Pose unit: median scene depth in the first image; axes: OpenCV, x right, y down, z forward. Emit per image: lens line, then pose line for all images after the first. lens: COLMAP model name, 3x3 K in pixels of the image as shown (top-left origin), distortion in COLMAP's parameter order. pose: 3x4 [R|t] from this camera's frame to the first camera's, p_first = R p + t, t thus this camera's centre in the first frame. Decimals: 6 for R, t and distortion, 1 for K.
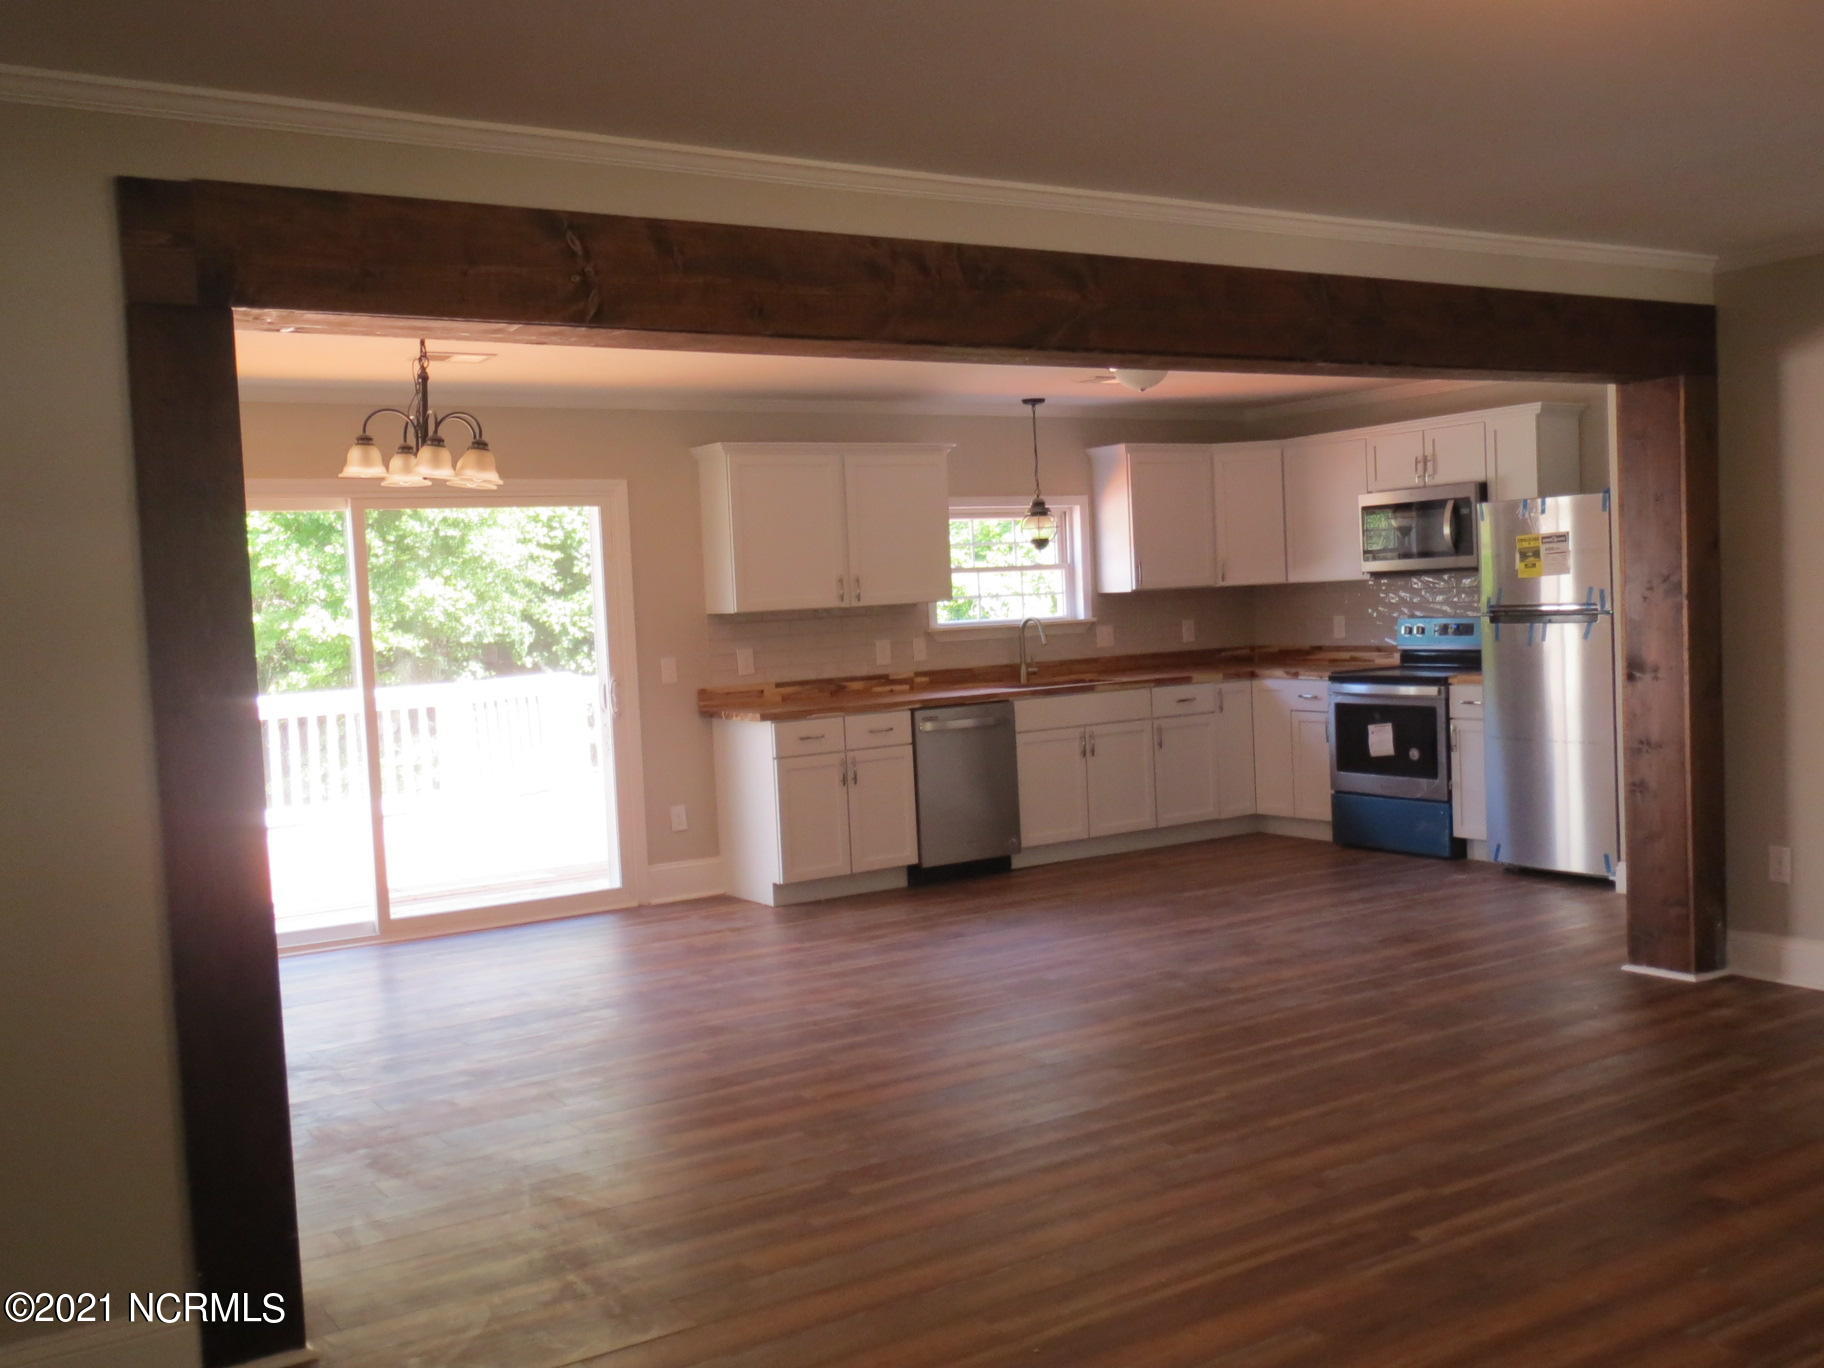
lens RADIAL K [[1741.0, 0, 912.8], [0, 1741.0, 685.1], [0, 0, 1]] dist [-0.003914, 0.000000]
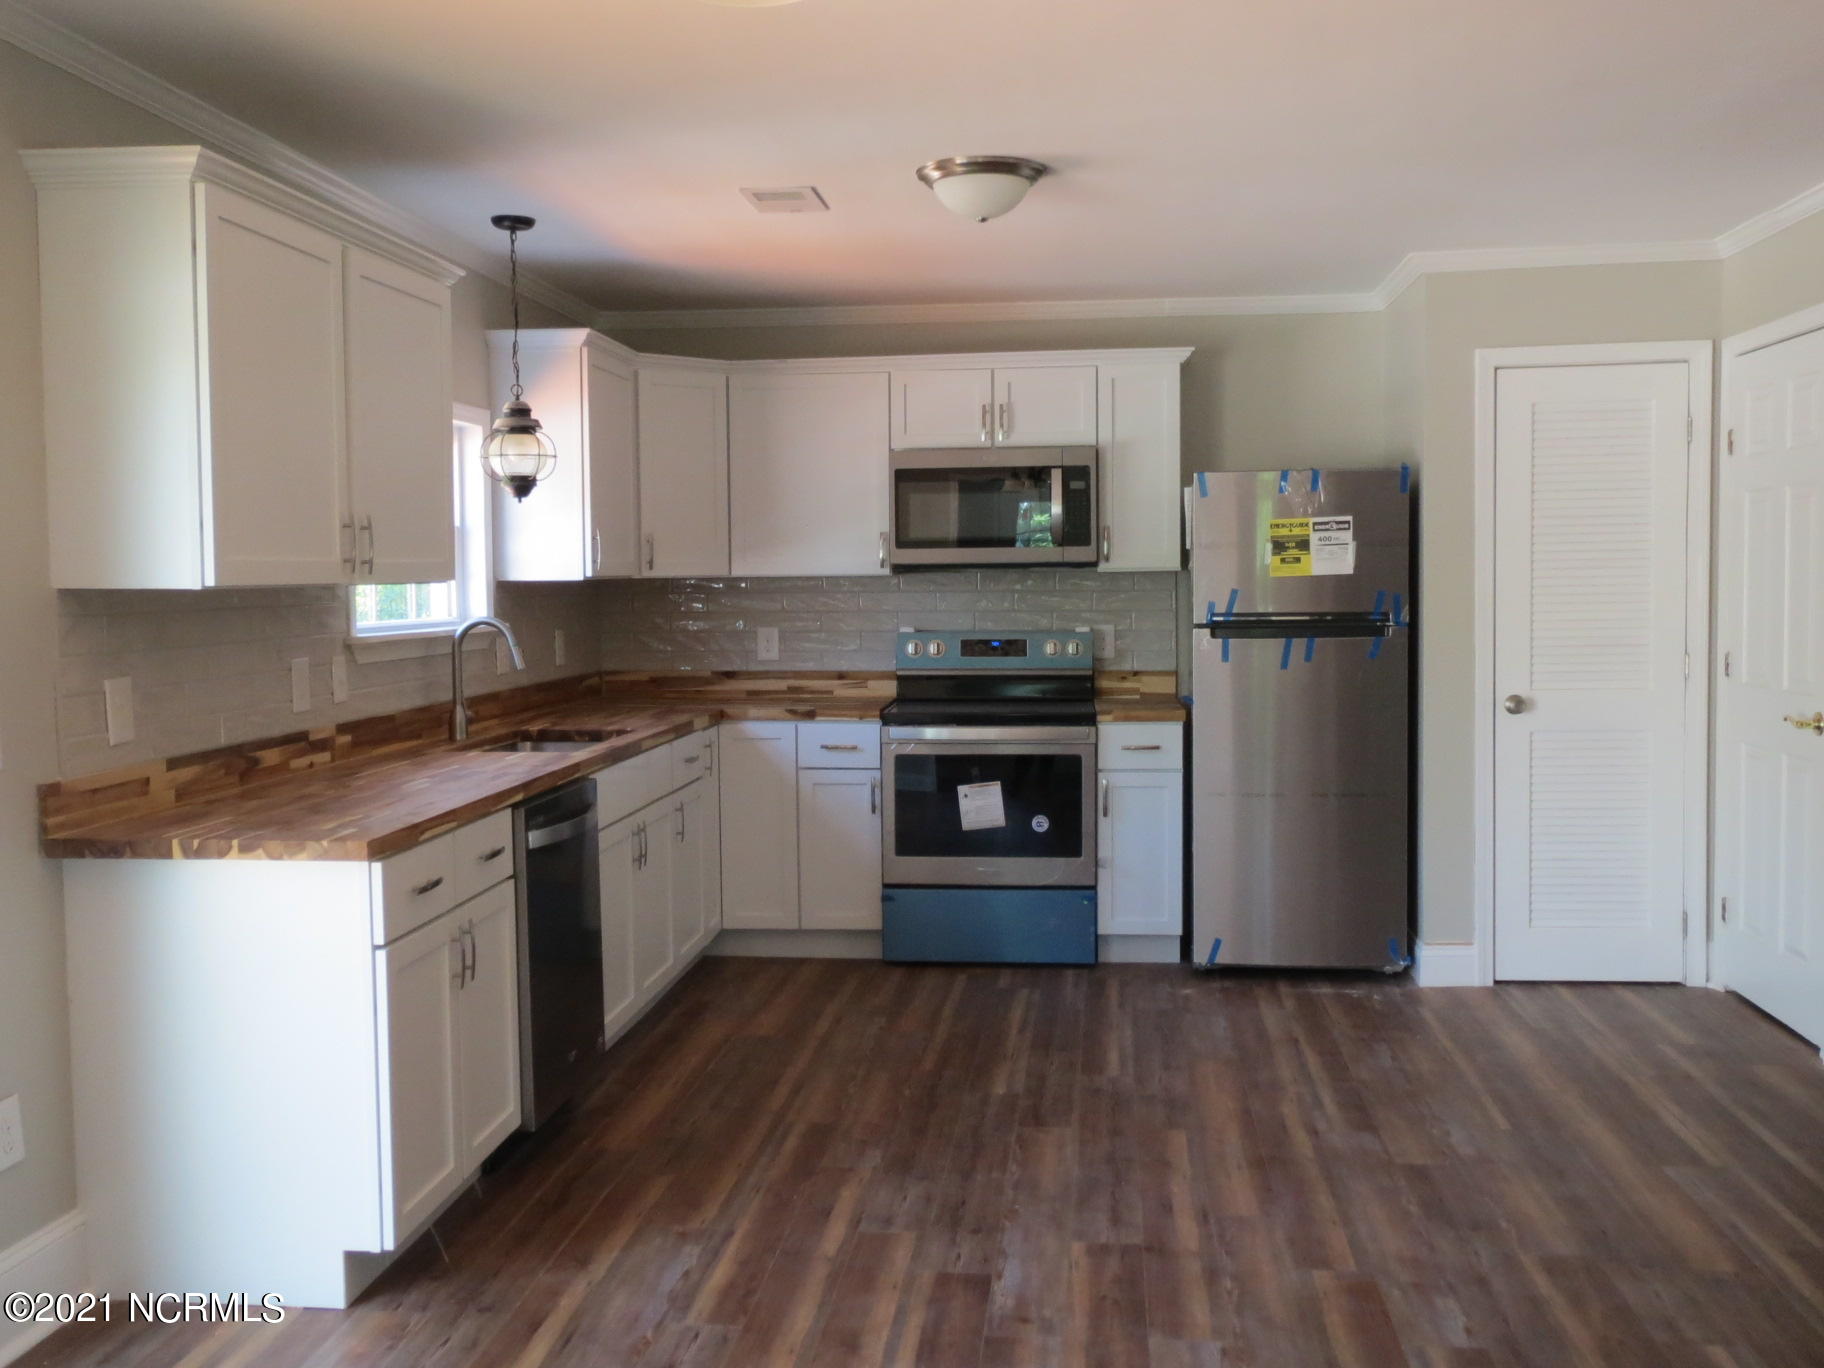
lens RADIAL K [[1741.0, 0, 909.8], [0, 1741.0, 680.9], [0, 0, 1]] dist [-0.003914, 0.000000]
pose [[0.635737, -0.005418, 0.771887, -0.277965], [0.020702, 0.999735, -0.010033, -0.011698], [-0.771628, 0.022358, 0.635681, 0.570728]]
